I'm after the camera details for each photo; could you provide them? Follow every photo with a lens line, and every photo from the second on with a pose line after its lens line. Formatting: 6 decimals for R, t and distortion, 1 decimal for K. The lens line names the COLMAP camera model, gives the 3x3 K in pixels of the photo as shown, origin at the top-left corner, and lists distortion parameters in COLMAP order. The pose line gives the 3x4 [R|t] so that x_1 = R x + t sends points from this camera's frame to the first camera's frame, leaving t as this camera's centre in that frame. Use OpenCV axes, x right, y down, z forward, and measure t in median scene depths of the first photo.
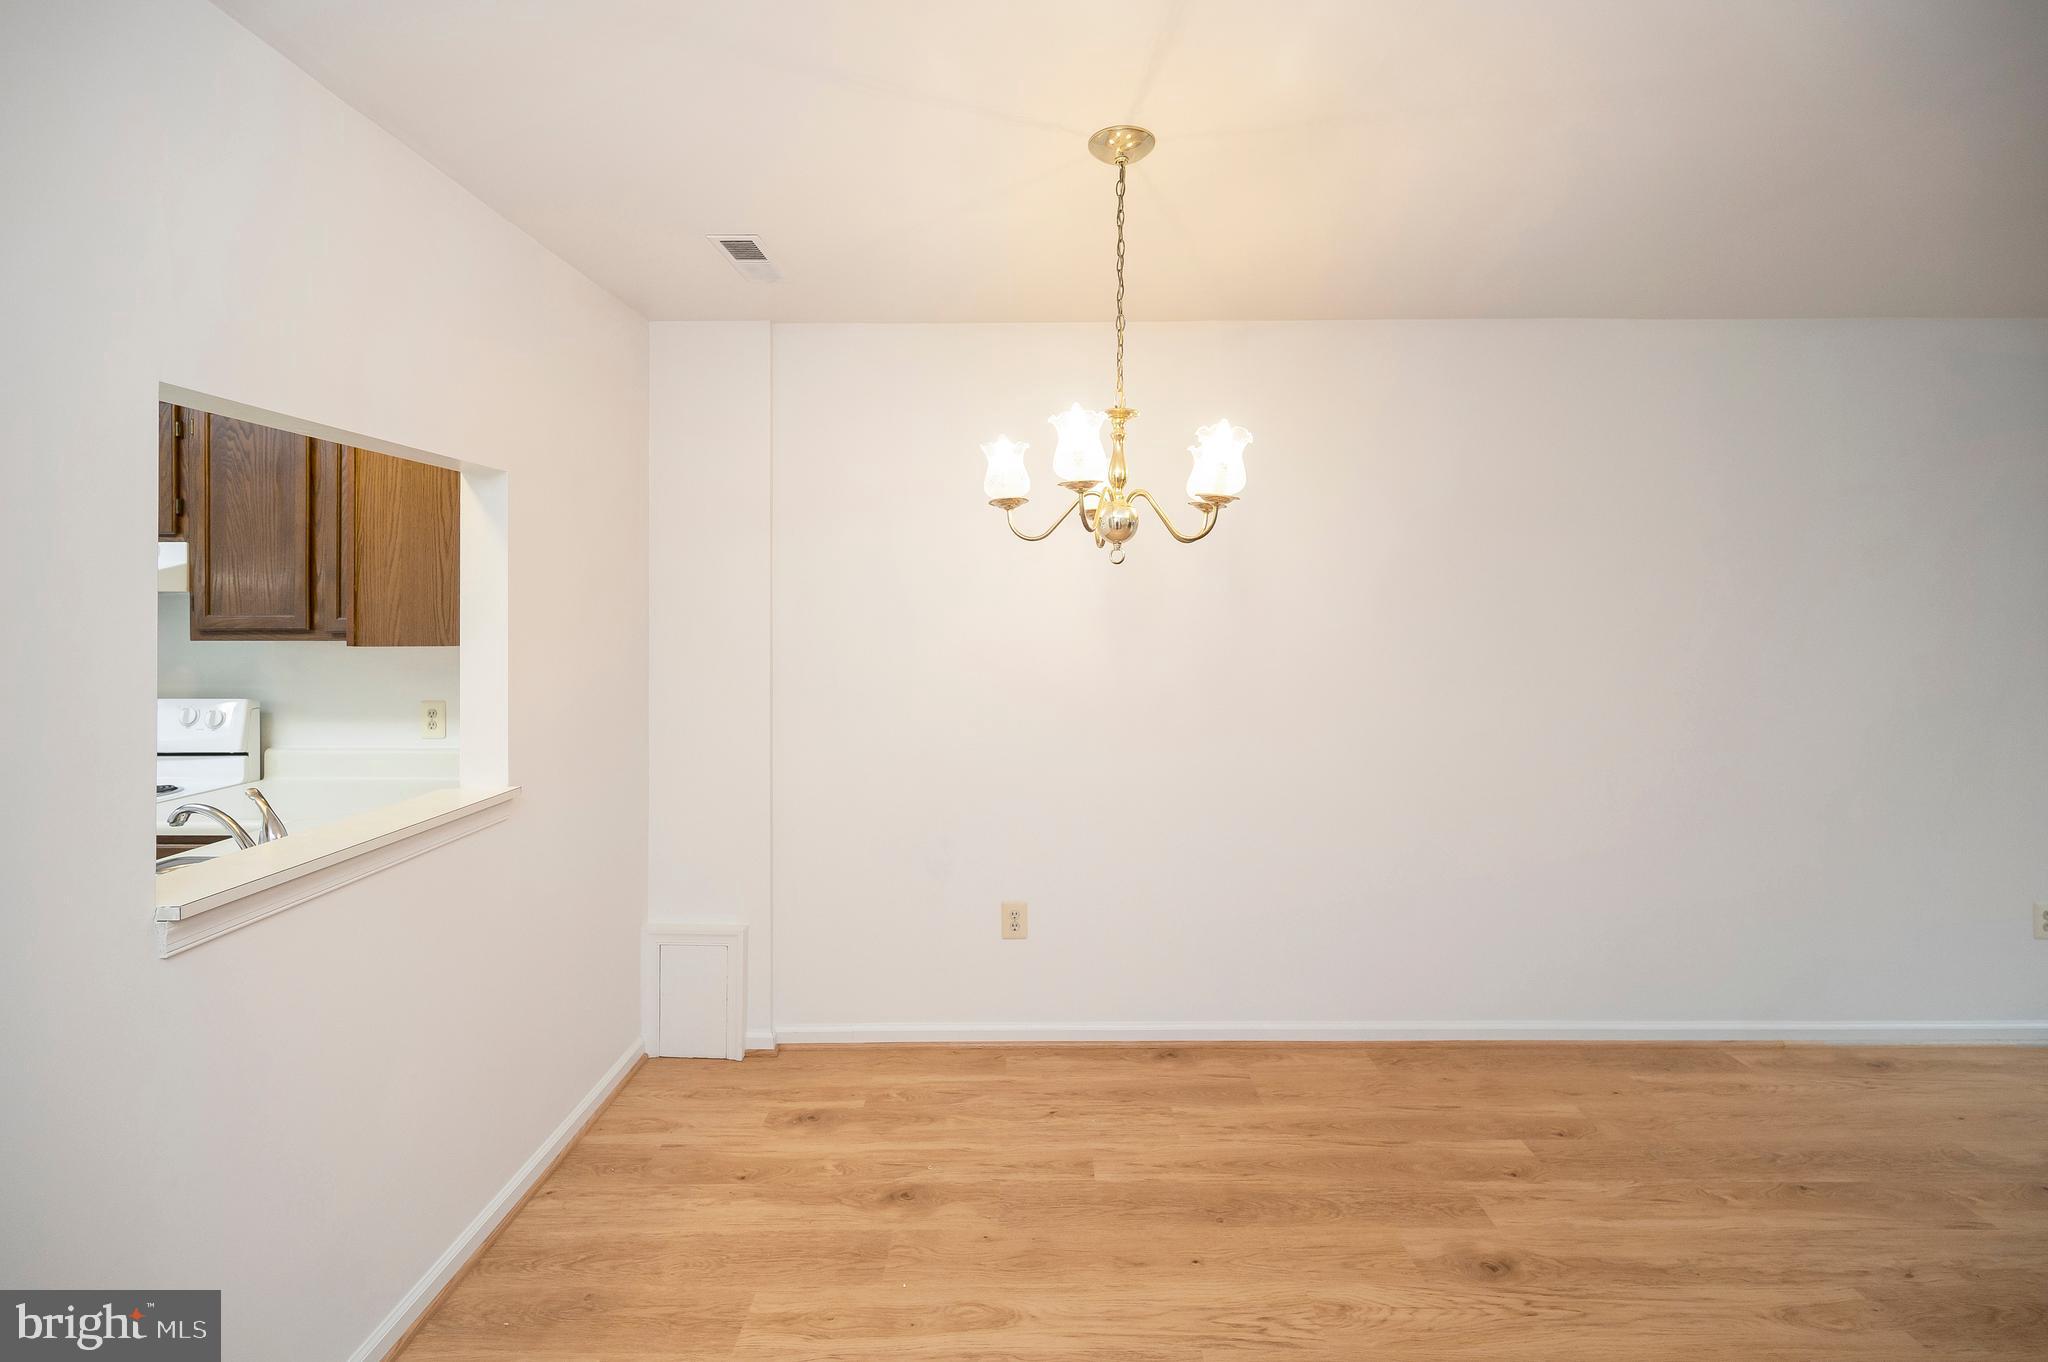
lens RADIAL K [[894.8, 0, 1023.9], [0, 894.8, 588.3], [0, 0, 1]] dist [0.001088, -0.000745]
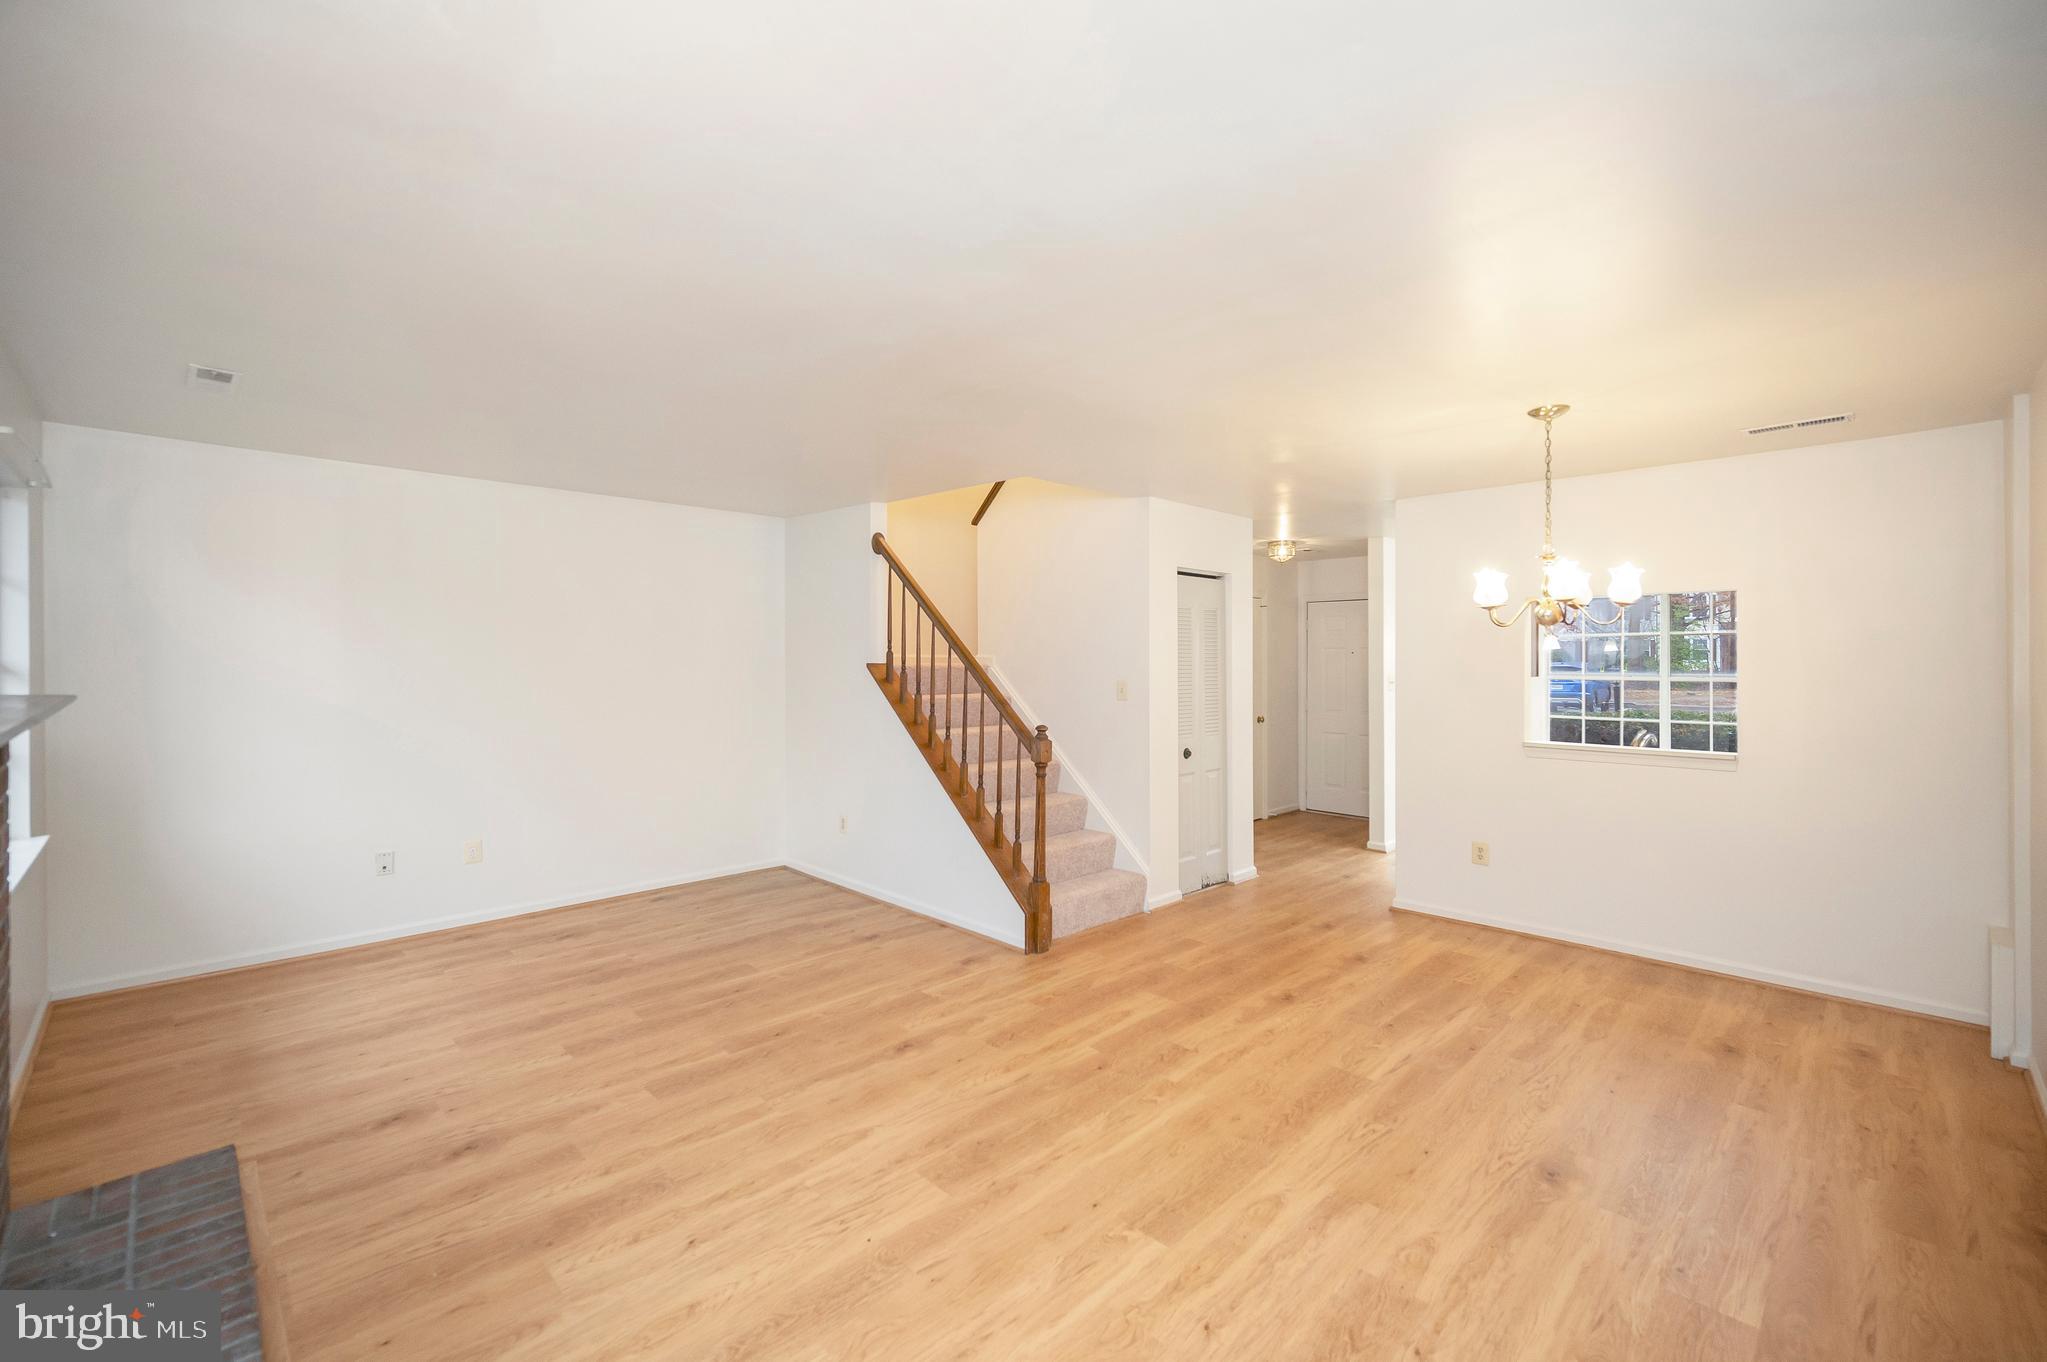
lens RADIAL K [[849.9, 0, 1032.1], [0, 849.9, 687.5], [0, 0, 1]] dist [0.004475, -0.001929]
pose [[-0.712149, 0.016642, -0.701831, 1.575221], [0.013242, 0.999860, 0.010271, 0.045684], [0.701903, -0.001979, -0.712269, 1.128253]]
